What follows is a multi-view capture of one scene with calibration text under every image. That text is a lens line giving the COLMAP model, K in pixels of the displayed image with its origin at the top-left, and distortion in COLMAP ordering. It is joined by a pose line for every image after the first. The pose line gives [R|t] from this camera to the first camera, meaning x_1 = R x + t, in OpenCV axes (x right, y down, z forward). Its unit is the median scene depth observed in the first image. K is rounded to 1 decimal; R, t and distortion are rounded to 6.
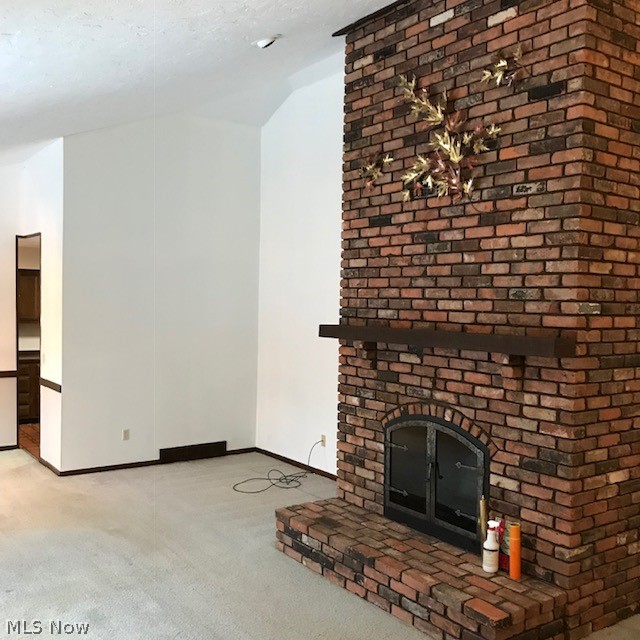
lens RADIAL K [[690.2, 0, 320.0], [0, 690.2, 320.0], [0, 0, 1]] dist [0.159463, -0.544644]
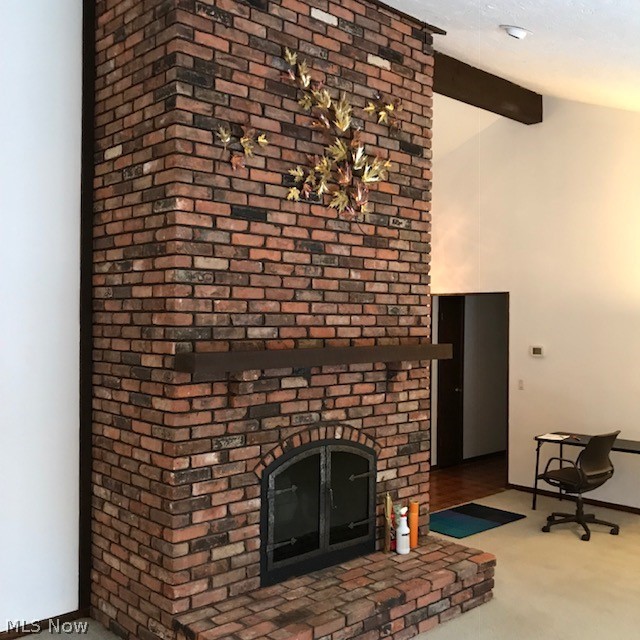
lens RADIAL K [[690.2, 0, 320.0], [0, 690.2, 320.0], [0, 0, 1]] dist [0.159463, -0.544644]
pose [[-0.122068, -0.019694, 0.992326, -0.775830], [0.020218, 0.999546, 0.022324, -0.044105], [-0.992316, 0.022788, -0.121614, 1.135564]]
